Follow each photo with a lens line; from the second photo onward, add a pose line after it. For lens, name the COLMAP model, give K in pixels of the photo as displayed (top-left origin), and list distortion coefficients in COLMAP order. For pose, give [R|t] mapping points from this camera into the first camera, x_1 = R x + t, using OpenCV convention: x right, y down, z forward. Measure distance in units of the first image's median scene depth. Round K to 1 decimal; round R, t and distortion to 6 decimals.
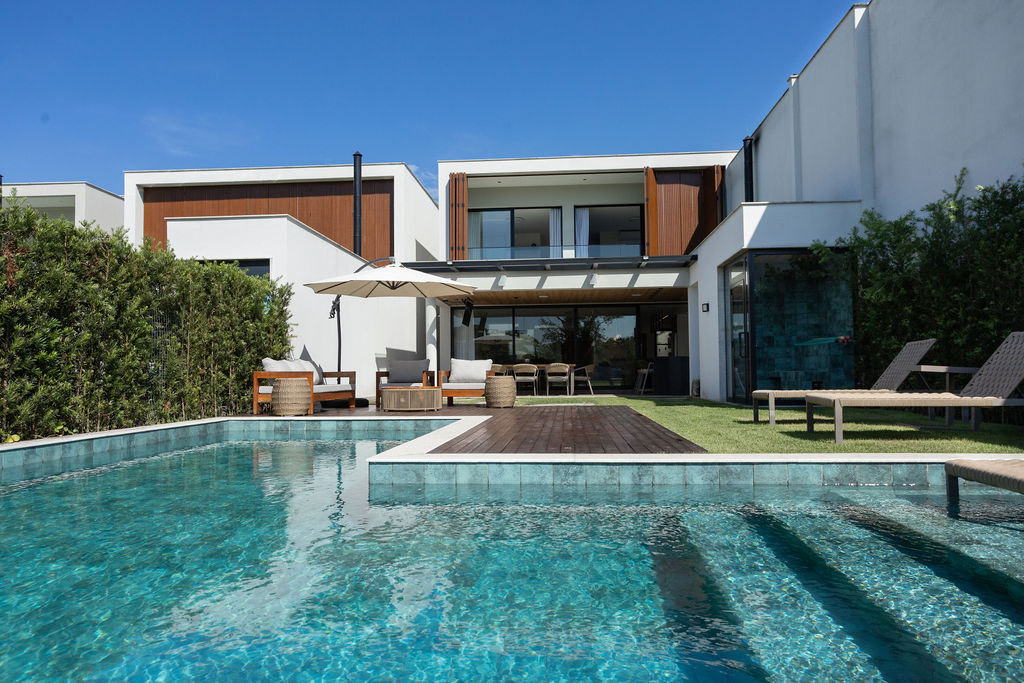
lens RADIAL K [[707.0, 0, 511.7], [0, 707.0, 342.6], [0, 0, 1]] dist [-0.002354, -0.000363]
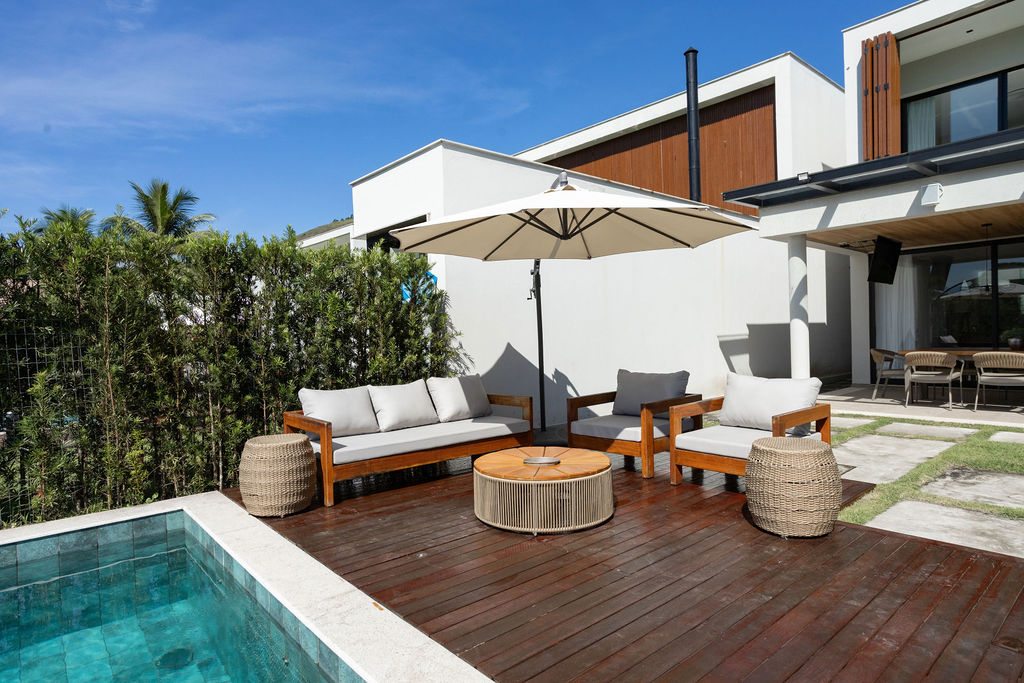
lens RADIAL K [[583.4, 0, 511.4], [0, 583.4, 337.7], [0, 0, 1]] dist [-0.003320, 0.002312]
pose [[0.715377, -0.005834, -0.698715, 0.051225], [0.051674, 0.997669, 0.044576, -0.015115], [0.696826, -0.067994, 0.714010, 0.389628]]
